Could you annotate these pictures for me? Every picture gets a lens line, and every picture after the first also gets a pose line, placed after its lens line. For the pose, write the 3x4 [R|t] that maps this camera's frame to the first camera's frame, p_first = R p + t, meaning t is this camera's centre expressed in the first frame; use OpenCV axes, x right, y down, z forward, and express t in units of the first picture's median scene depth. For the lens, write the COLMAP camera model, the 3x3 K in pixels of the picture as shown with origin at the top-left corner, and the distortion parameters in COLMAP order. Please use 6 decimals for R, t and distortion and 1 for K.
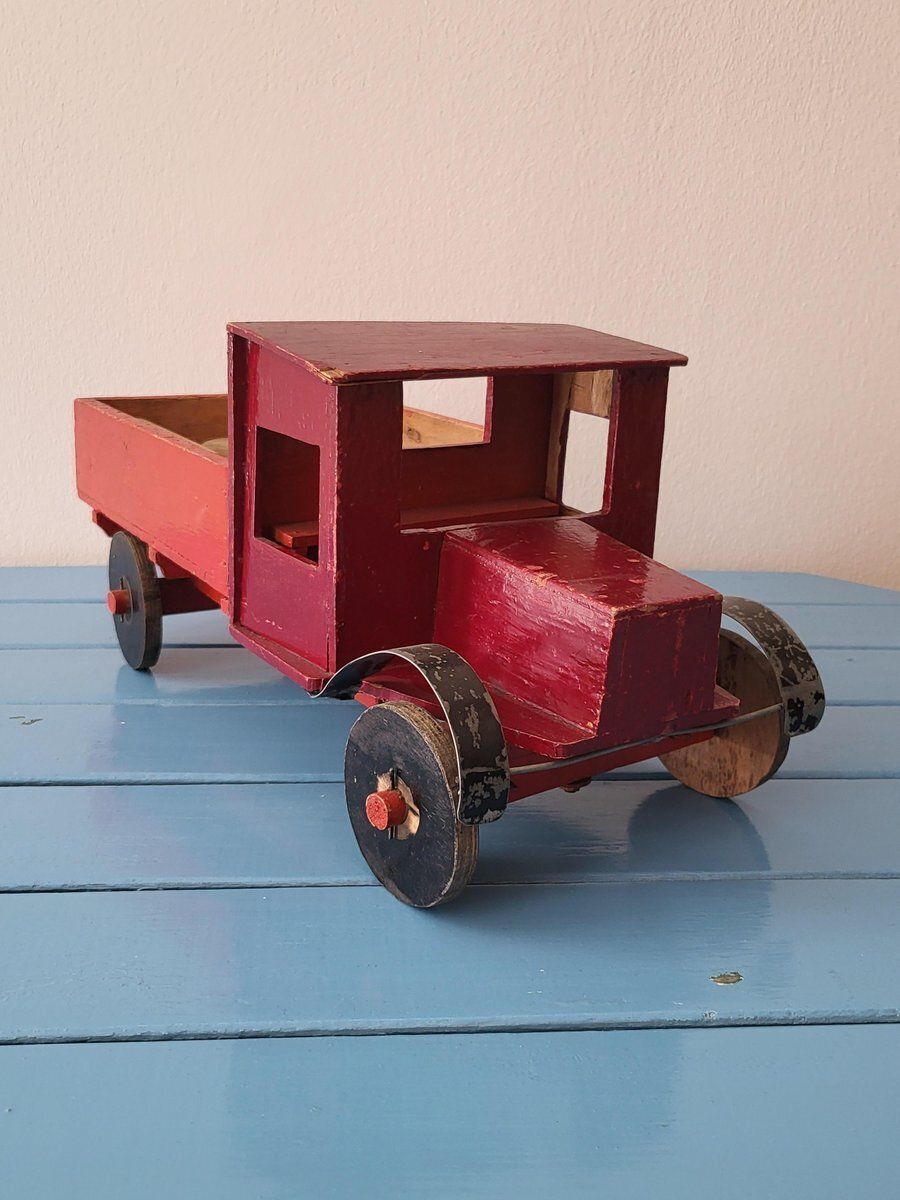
lens RADIAL K [[1298.0, 0, 452.8], [0, 1298.0, 610.4], [0, 0, 1]] dist [0.021909, 0.000000]
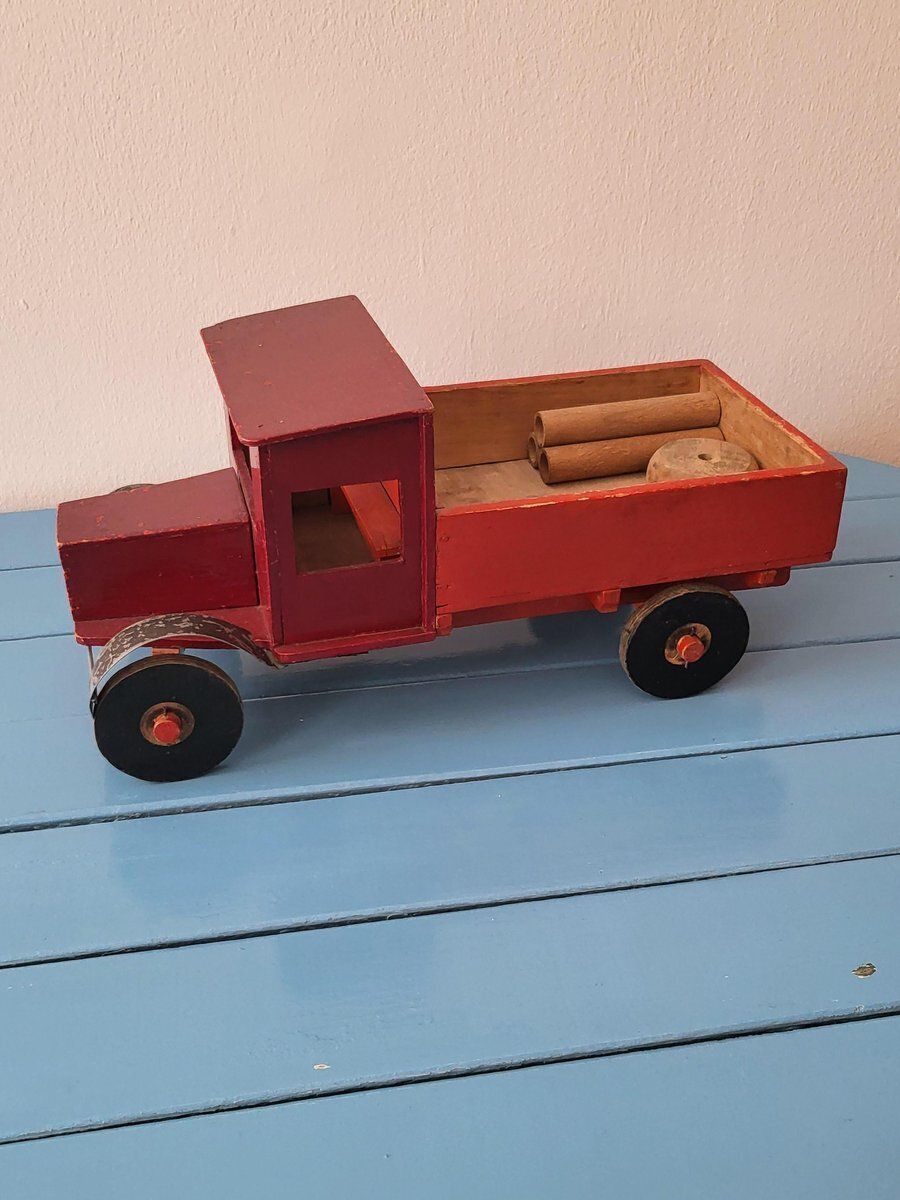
lens RADIAL K [[1298.0, 0, 460.0], [0, 1298.0, 622.5], [0, 0, 1]] dist [0.021909, 0.000000]
pose [[0.995910, -0.067196, 0.060404, -0.172742], [0.048950, 0.963167, 0.264413, -0.289815], [-0.075947, -0.260375, 0.962516, -0.102401]]
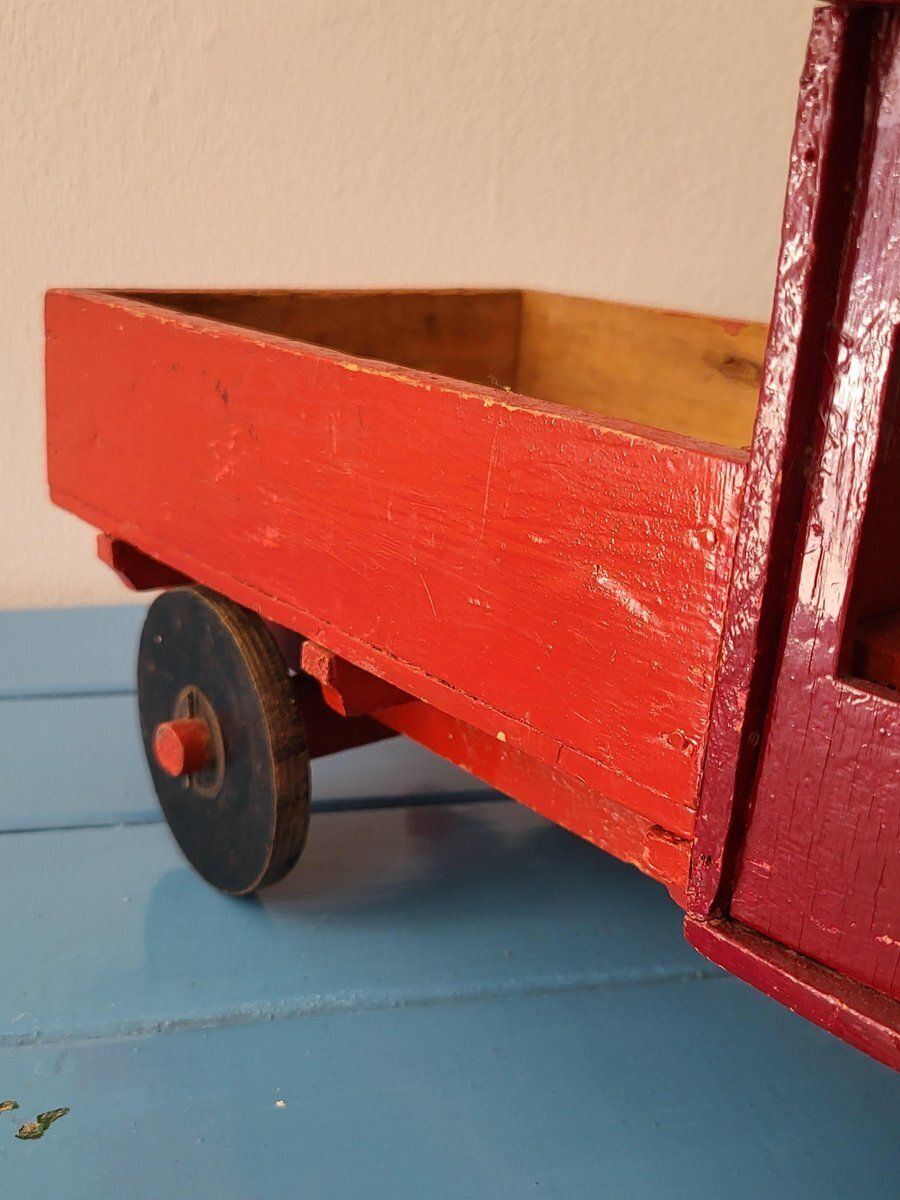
lens RADIAL K [[1298.0, 0, 451.4], [0, 1298.0, 602.7], [0, 0, 1]] dist [0.021909, 0.000000]
pose [[0.988684, -0.022799, 0.148271, -0.251273], [0.017479, 0.999159, 0.037085, -0.076256], [-0.148992, -0.034074, 0.988251, 0.594420]]
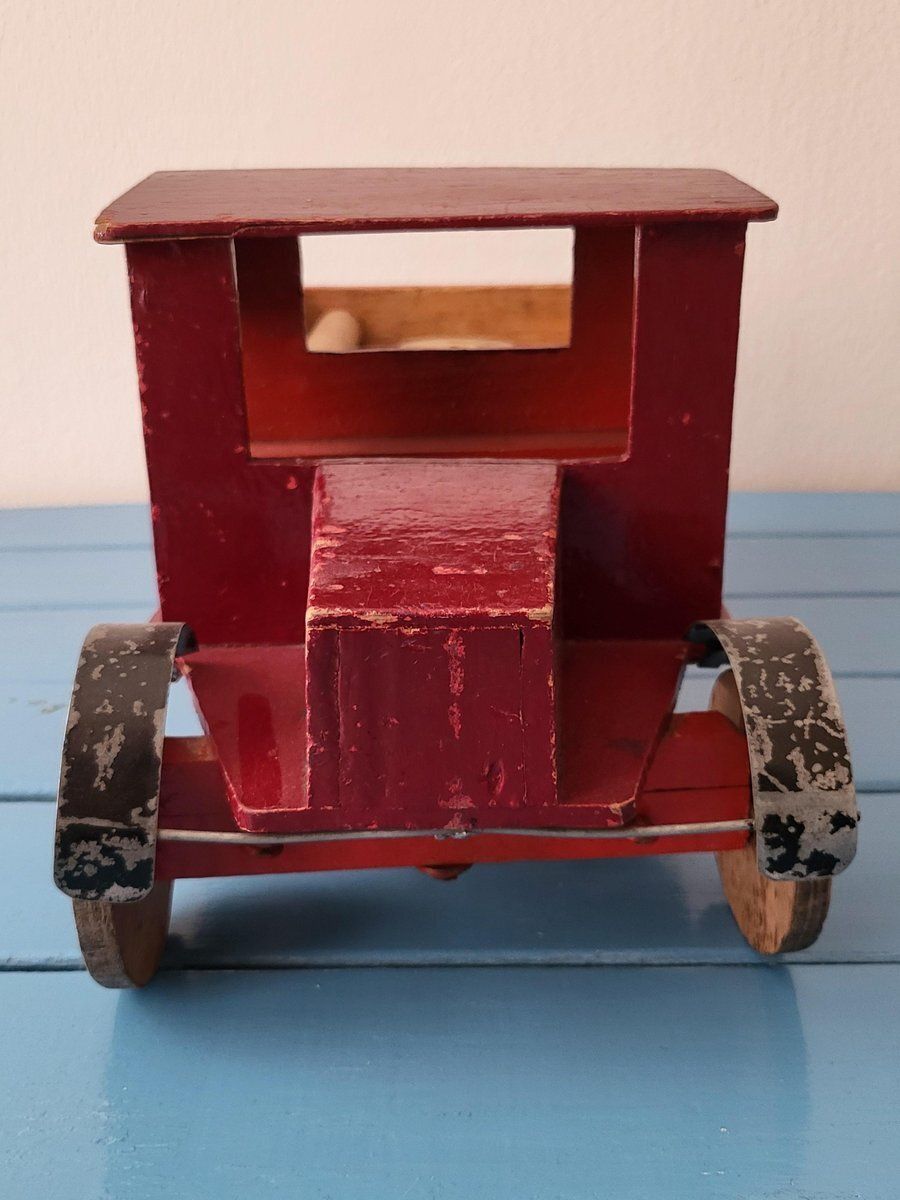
lens RADIAL K [[1298.0, 0, 444.7], [0, 1298.0, 604.1], [0, 0, 1]] dist [0.021909, 0.000000]
pose [[0.834683, 0.138059, -0.533146, 0.341246], [-0.110490, 0.990365, 0.083475, -0.041945], [0.539534, -0.010768, 0.841895, 0.363255]]
